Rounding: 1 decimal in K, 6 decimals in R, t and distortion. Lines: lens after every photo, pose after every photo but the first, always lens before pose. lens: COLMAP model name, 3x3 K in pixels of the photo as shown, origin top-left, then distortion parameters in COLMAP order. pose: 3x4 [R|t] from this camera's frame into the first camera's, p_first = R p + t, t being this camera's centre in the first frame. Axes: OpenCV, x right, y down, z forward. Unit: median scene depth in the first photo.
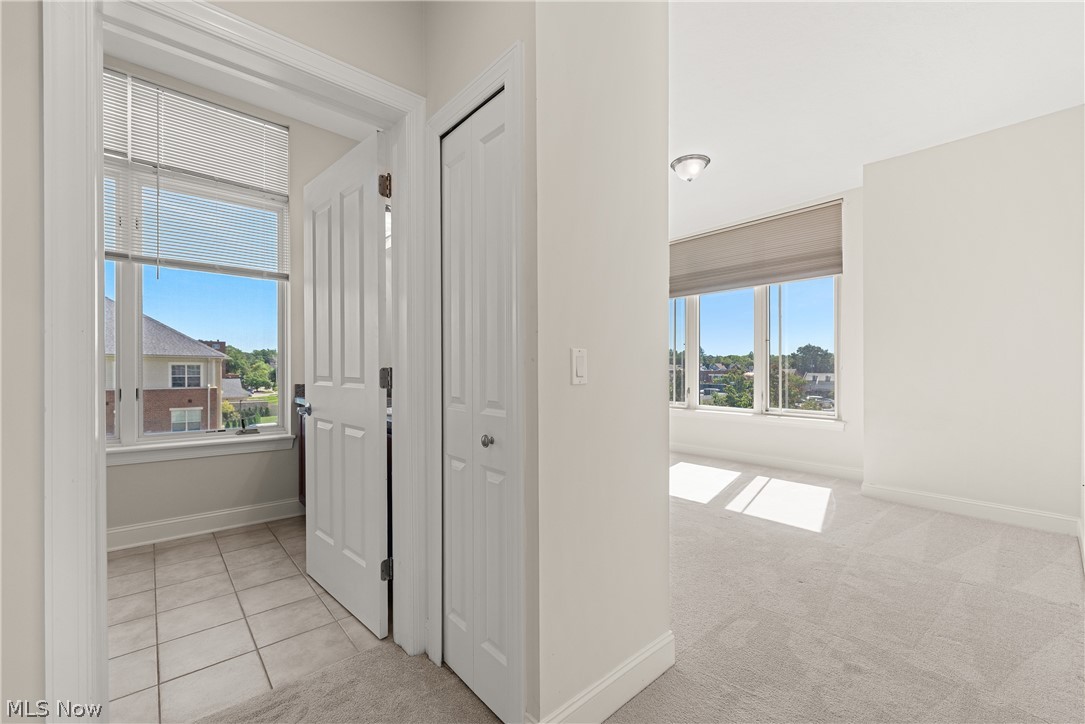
lens RADIAL K [[432.9, 0, 549.3], [0, 432.9, 366.2], [0, 0, 1]] dist [0.006826, -0.000377]
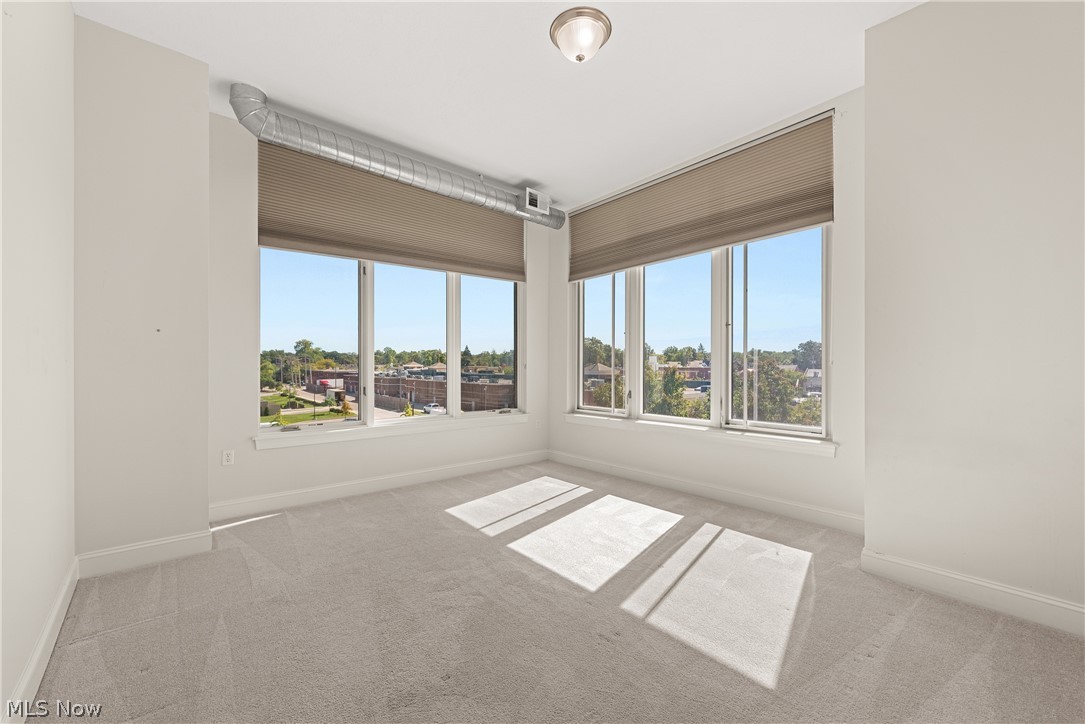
lens RADIAL K [[432.9, 0, 539.9], [0, 432.9, 369.8], [0, 0, 1]] dist [0.006826, -0.000377]
pose [[0.999813, -0.006694, -0.018129, 0.207730], [0.006928, 0.999893, 0.012890, 0.003560], [0.018040, -0.013013, 0.999753, 0.284601]]
